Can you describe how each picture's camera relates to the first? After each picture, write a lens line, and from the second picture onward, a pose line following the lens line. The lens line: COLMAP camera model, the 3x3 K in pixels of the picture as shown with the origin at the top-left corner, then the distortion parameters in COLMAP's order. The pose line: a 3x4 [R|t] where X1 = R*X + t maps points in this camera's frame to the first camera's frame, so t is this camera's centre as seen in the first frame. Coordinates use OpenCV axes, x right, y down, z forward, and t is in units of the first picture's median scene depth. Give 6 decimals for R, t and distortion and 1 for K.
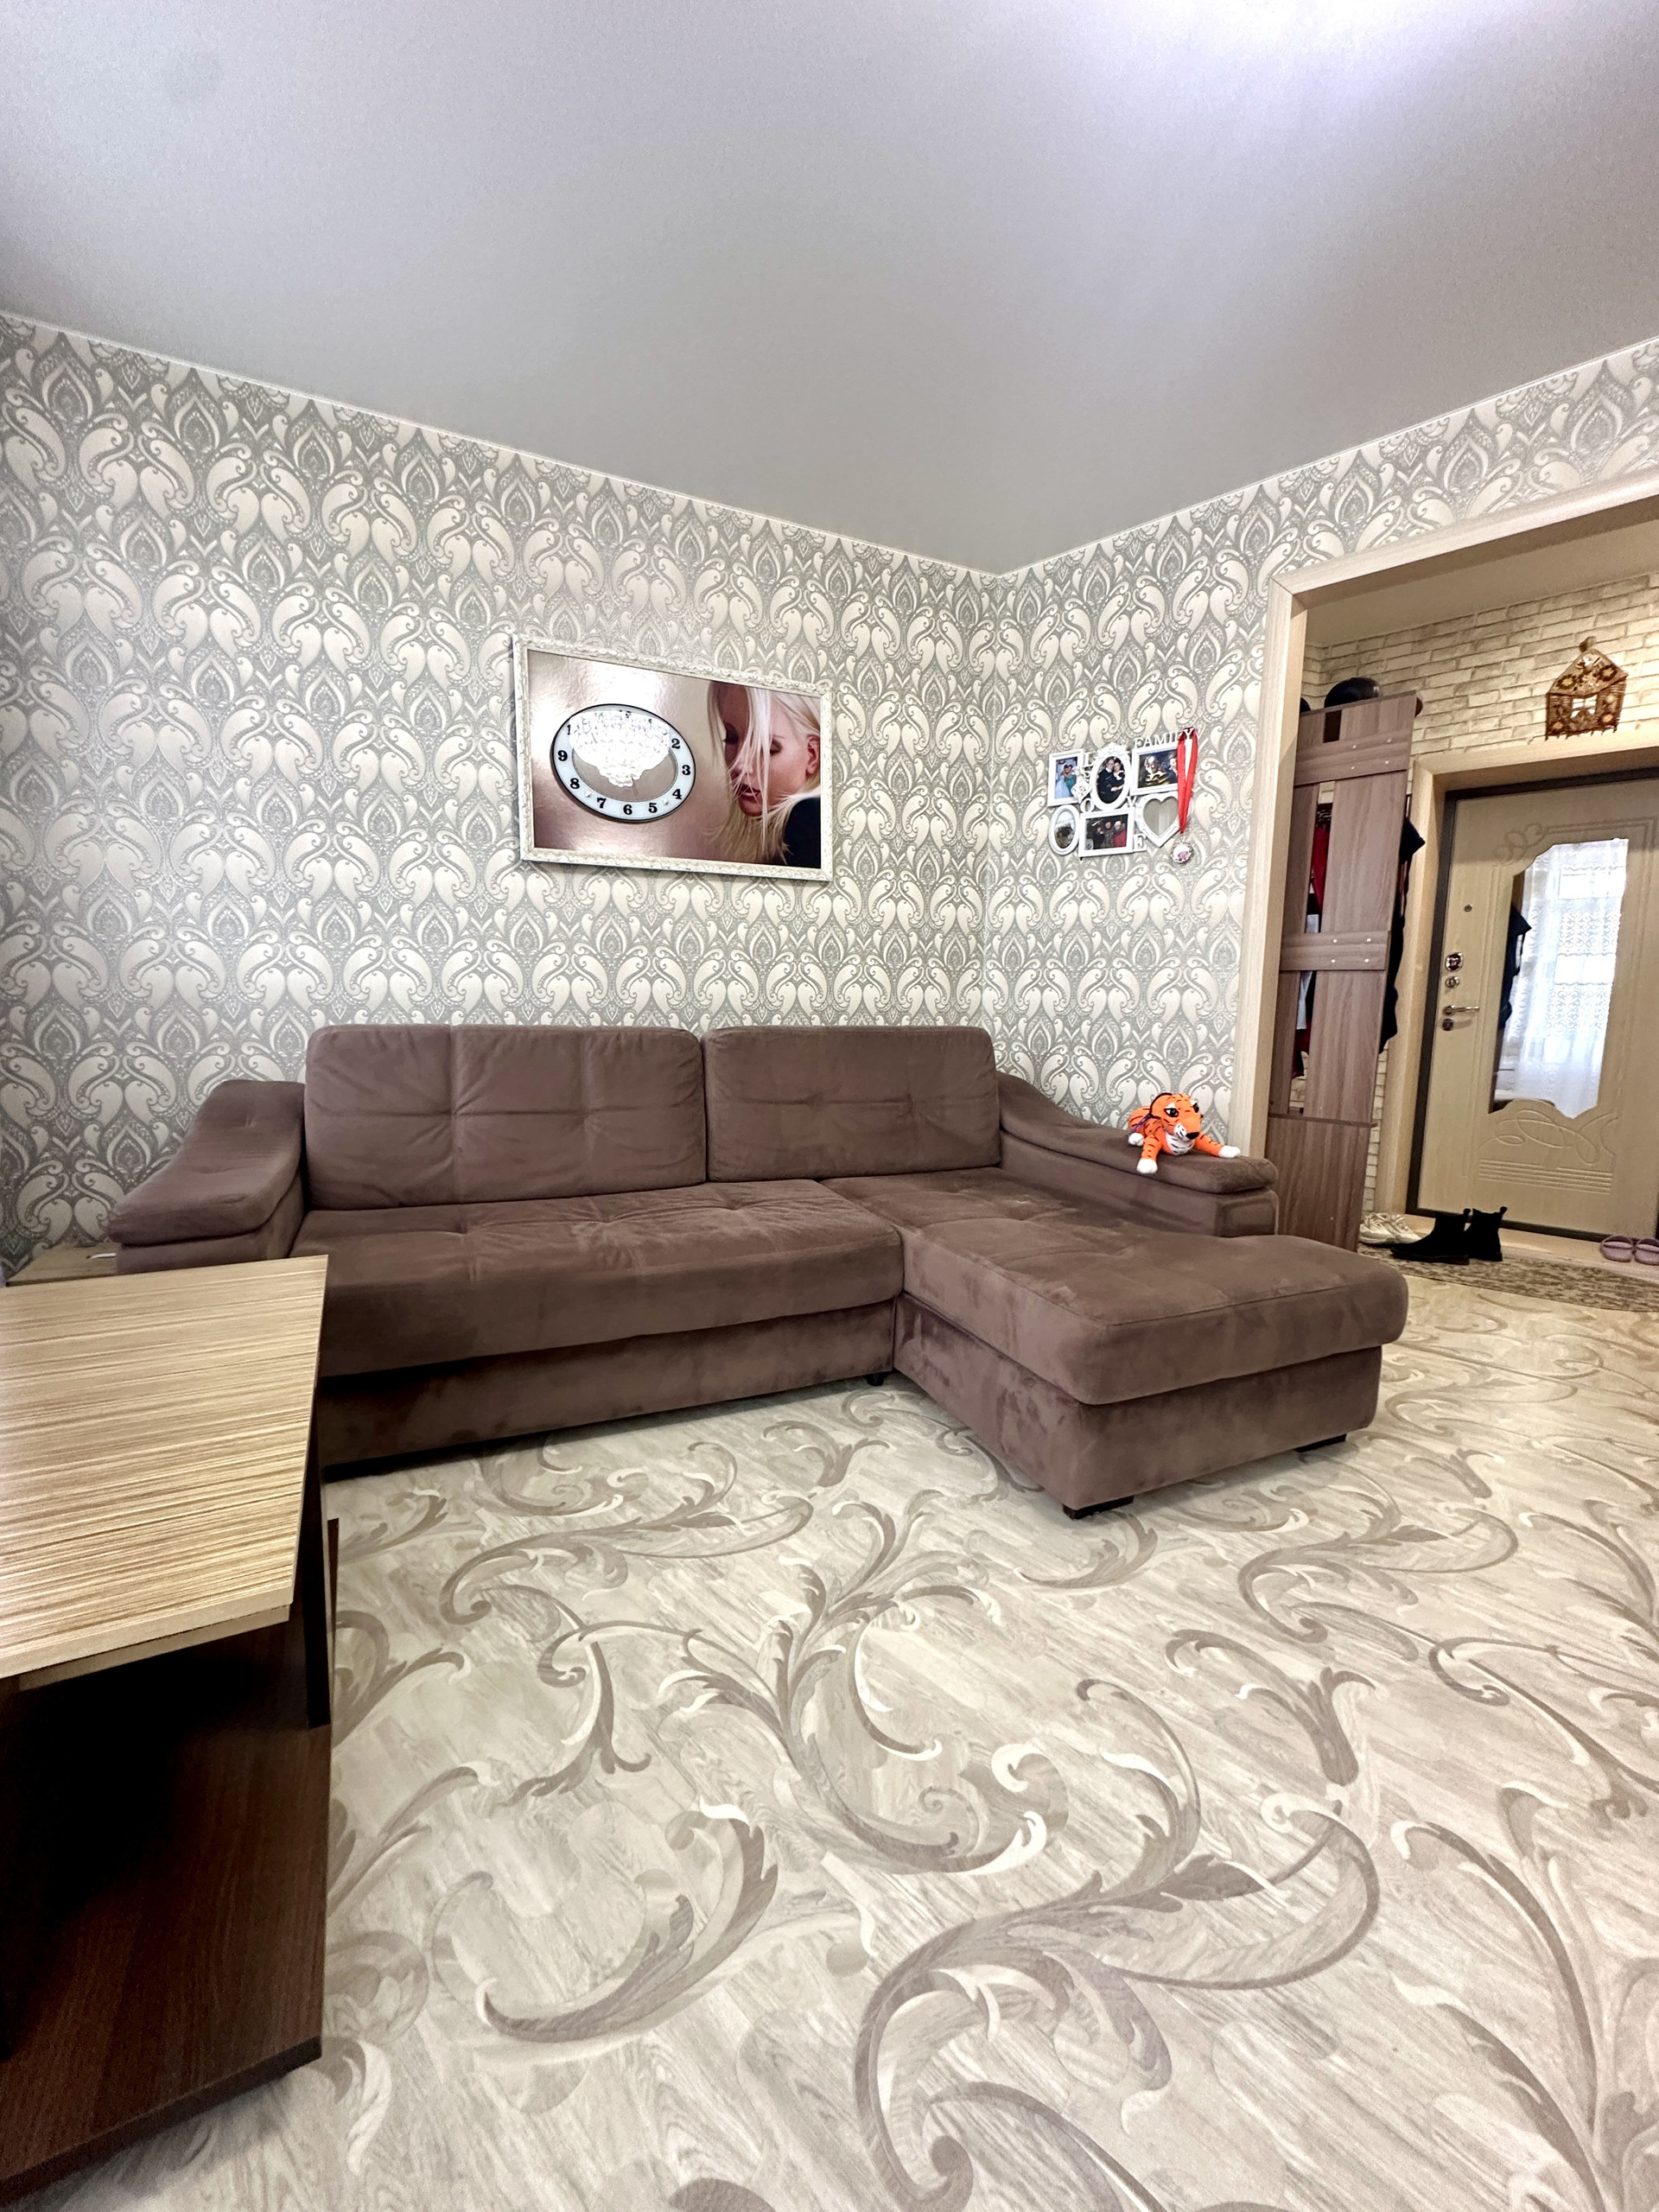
lens RADIAL K [[879.3, 0, 825.0], [0, 879.3, 1106.0], [0, 0, 1]] dist [-0.003361, 0.000335]
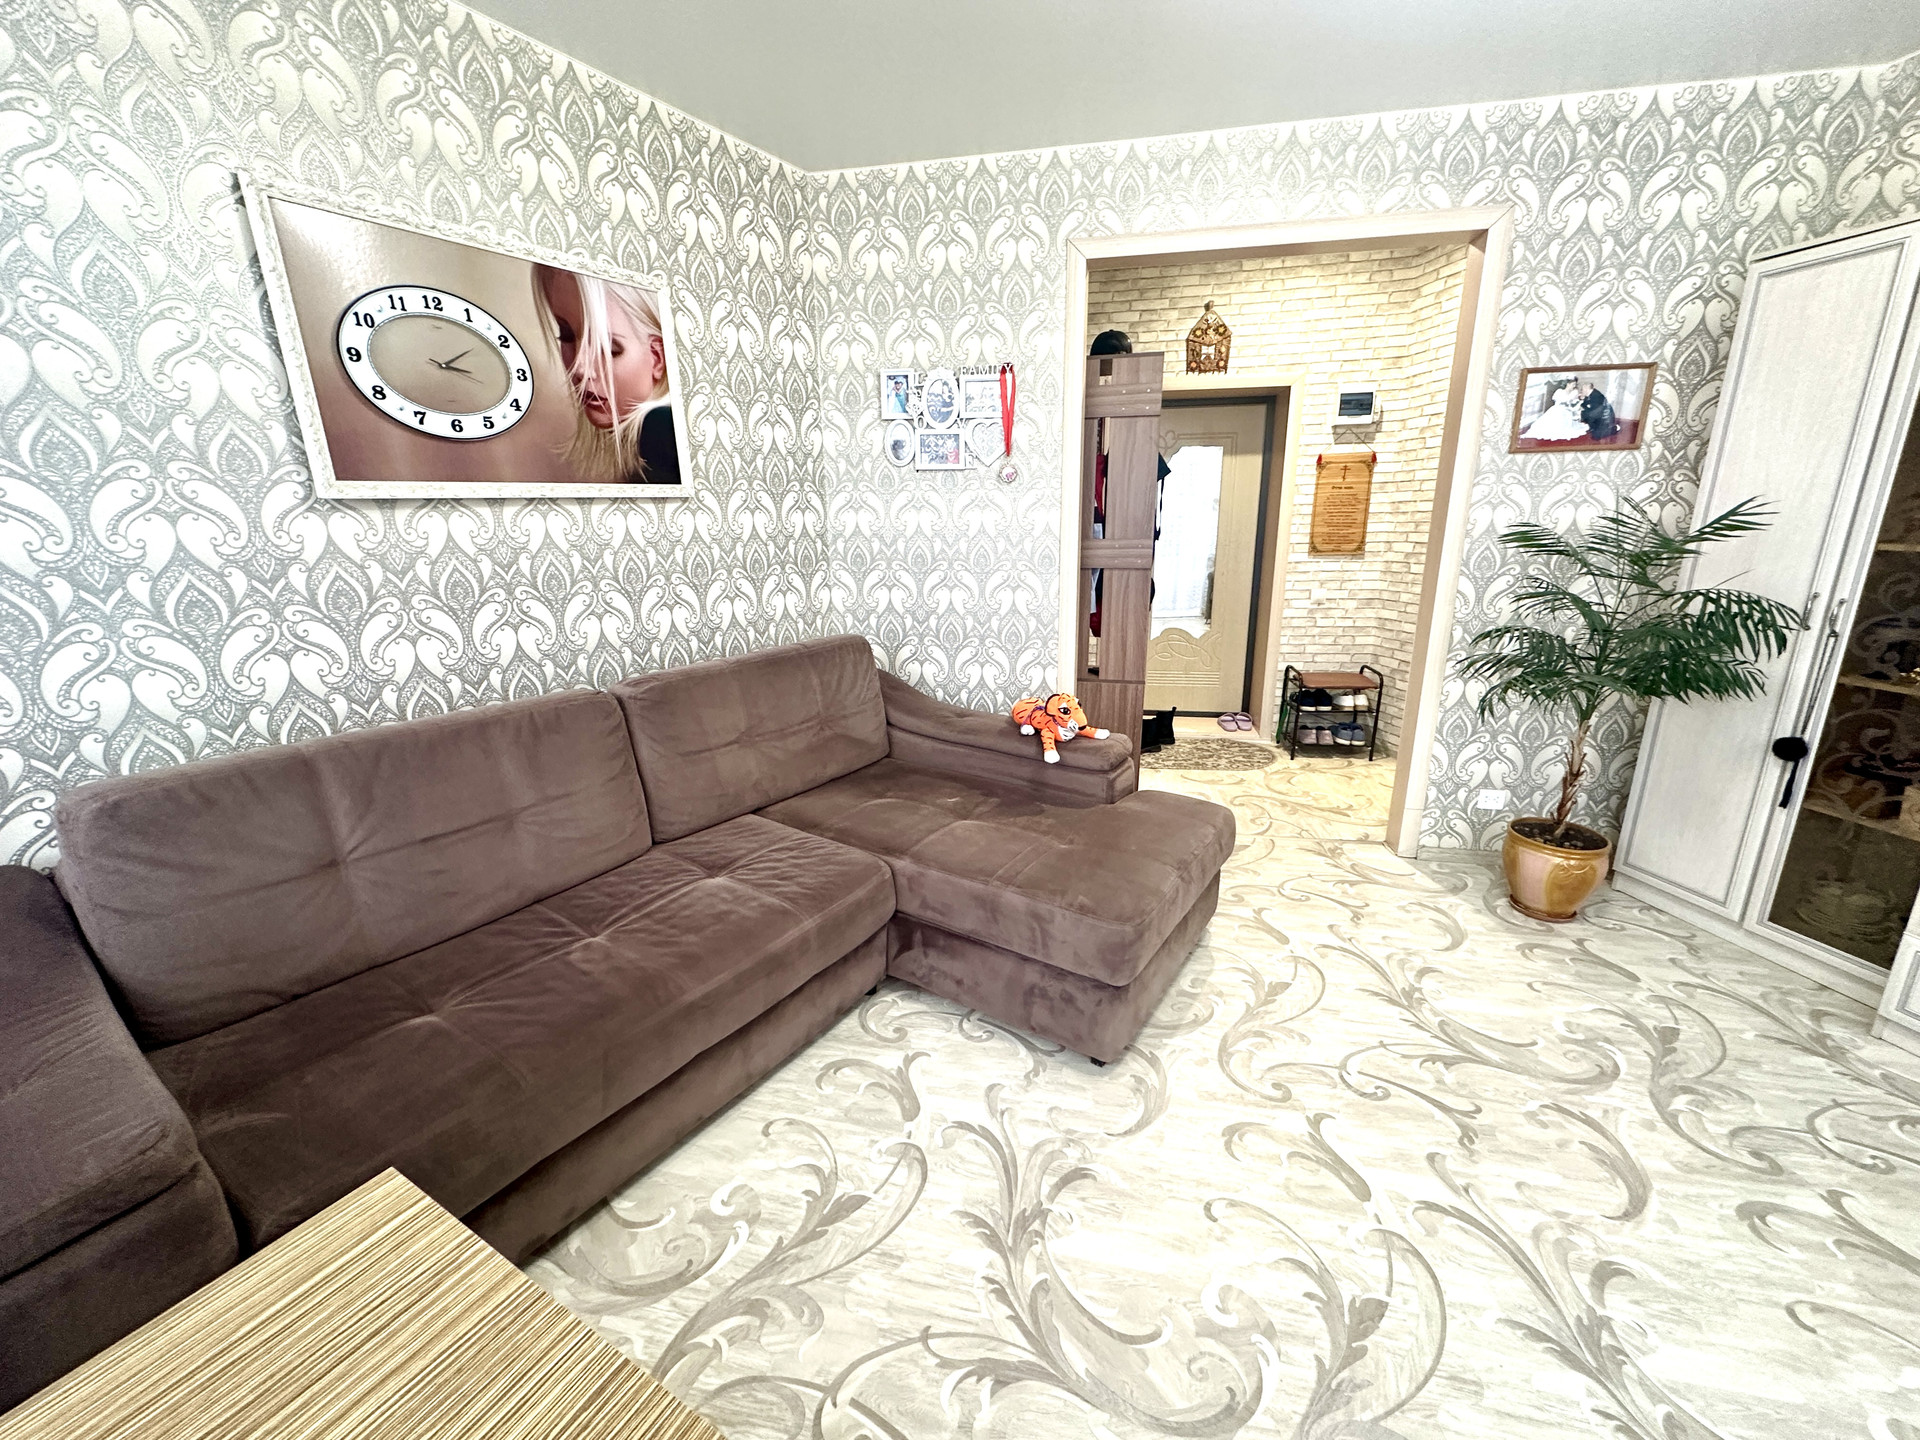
lens RADIAL K [[763.2, 0, 956.5], [0, 763.2, 724.2], [0, 0, 1]] dist [-0.003361, 0.000335]
pose [[0.848126, -0.170197, 0.501713, -0.242206], [0.093118, 0.980140, 0.175082, -0.153253], [-0.521547, -0.101773, 0.847131, 0.140656]]
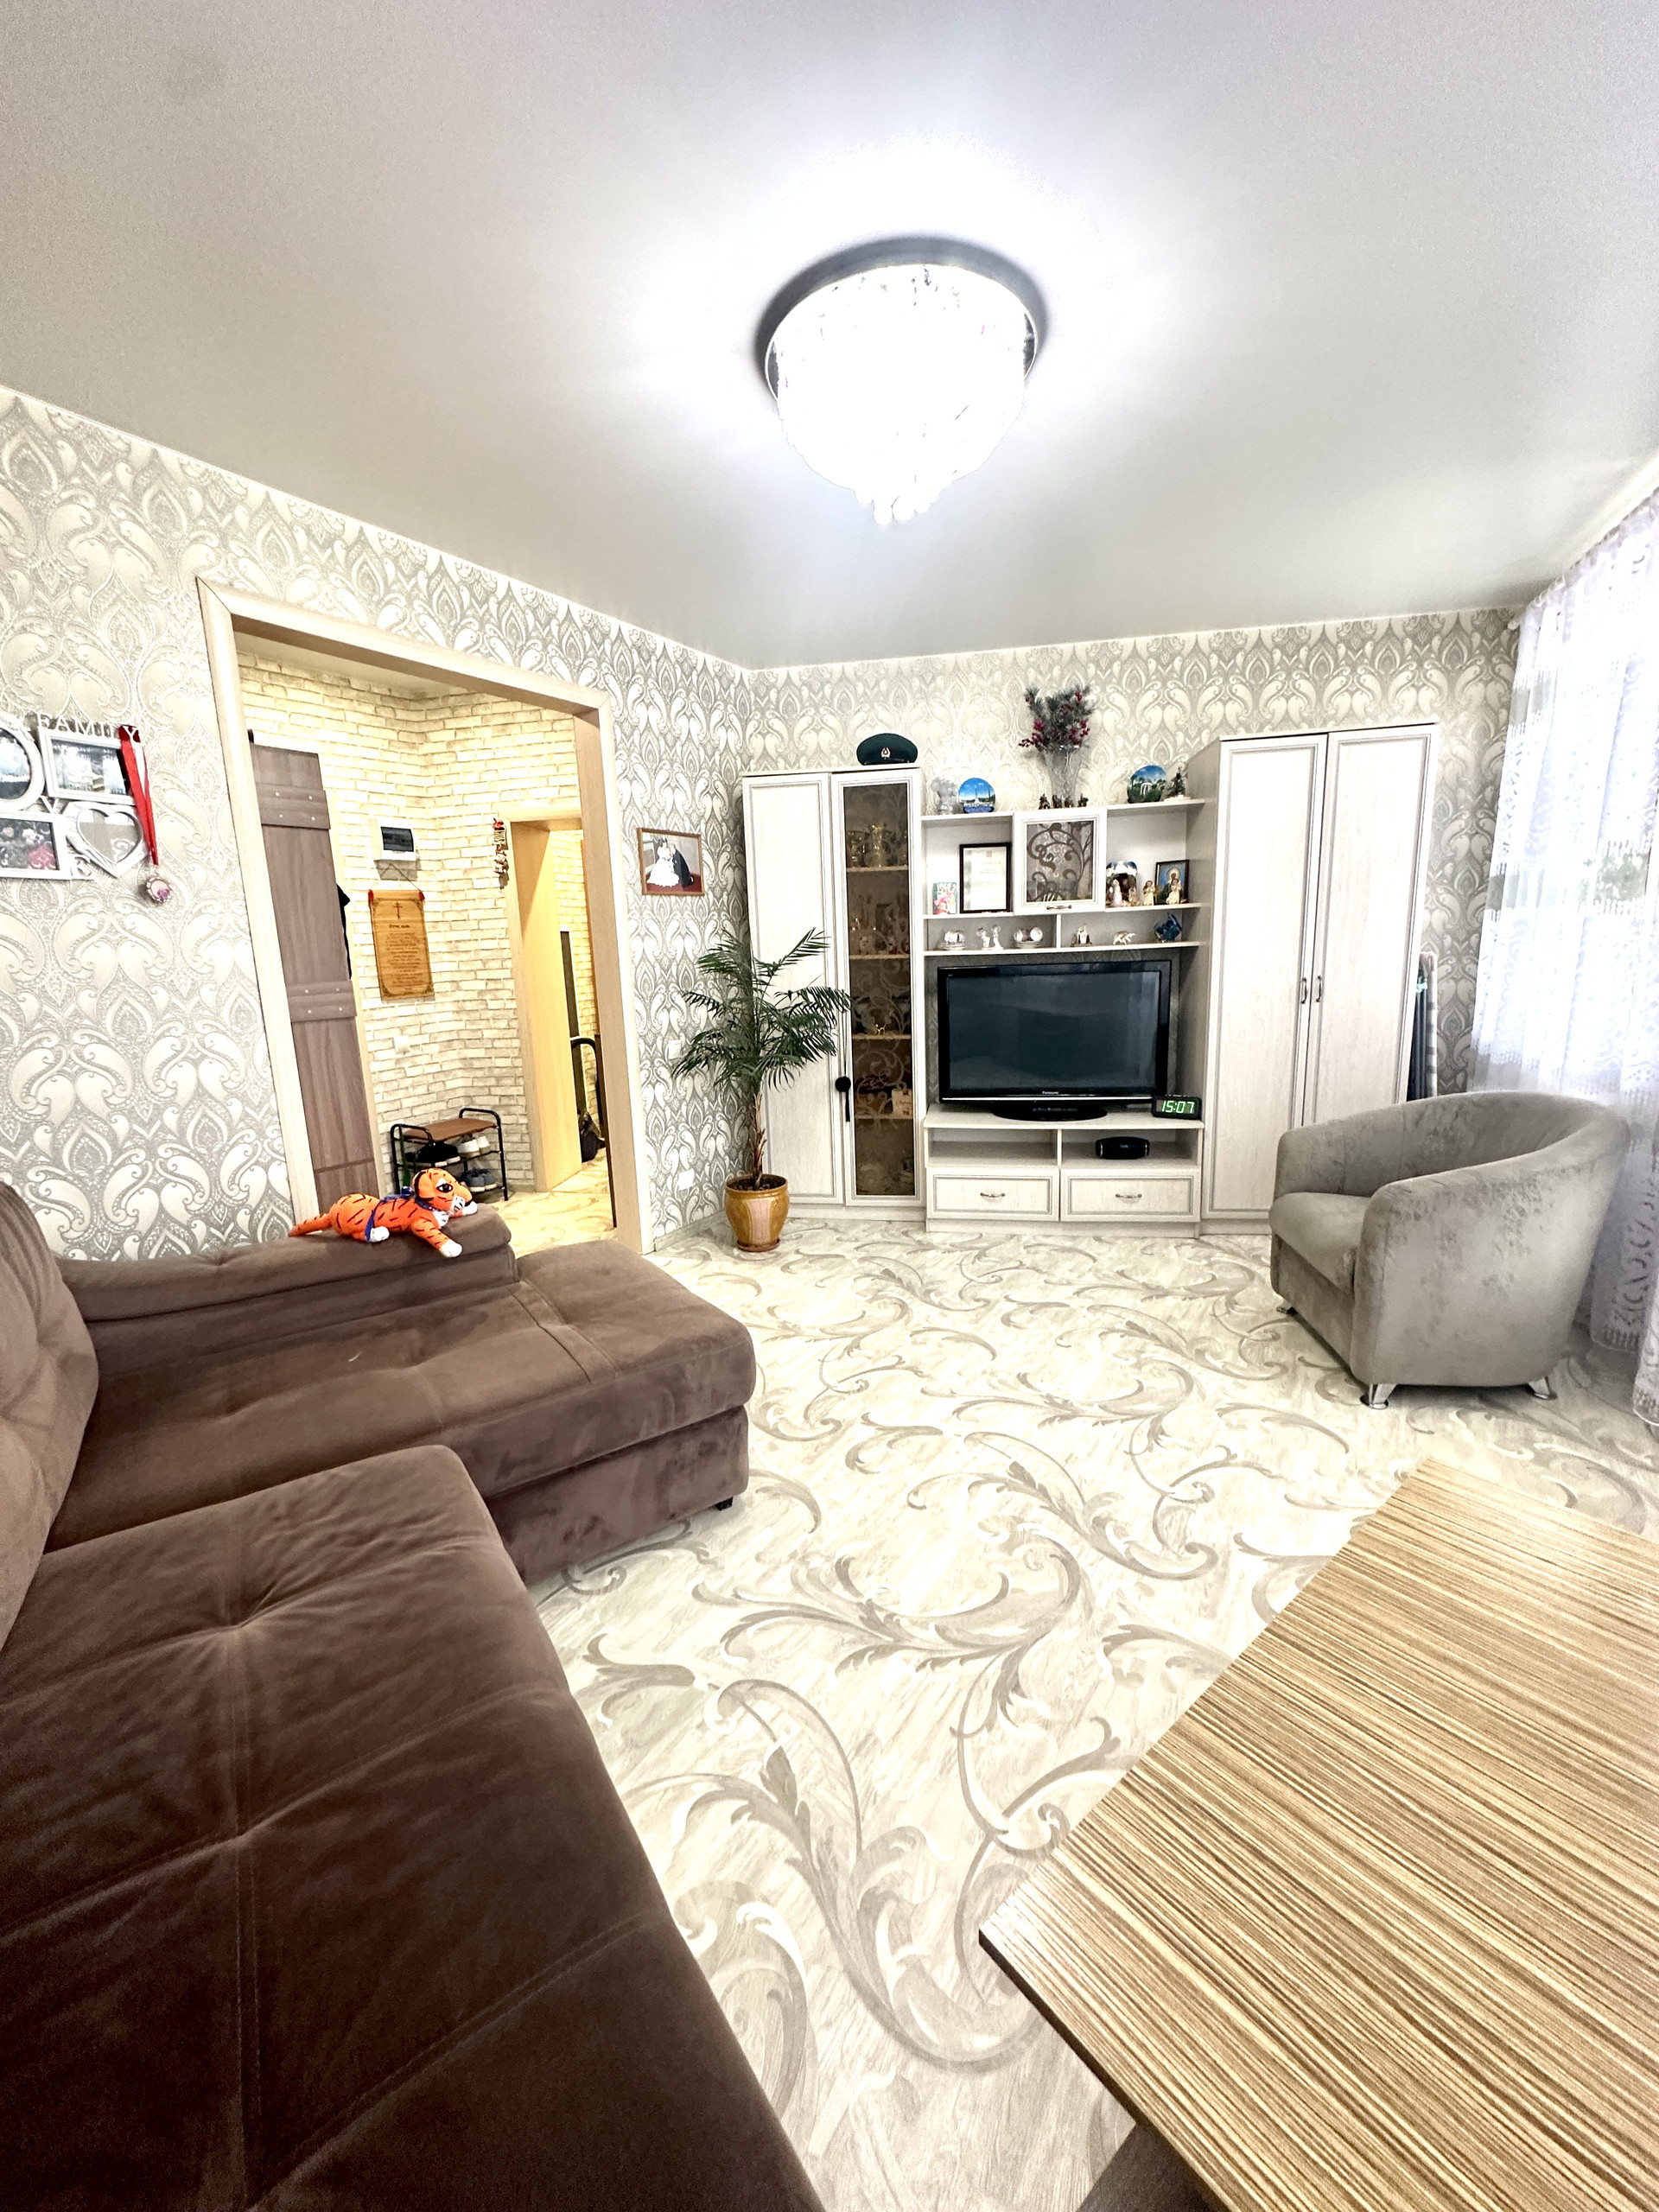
lens RADIAL K [[879.3, 0, 829.0], [0, 879.3, 1110.4], [0, 0, 1]] dist [-0.003361, 0.000335]
pose [[-0.182307, -0.198843, 0.962926, -0.521572], [0.149986, 0.962252, 0.227100, -0.201323], [-0.971735, 0.185828, -0.145602, 0.613792]]
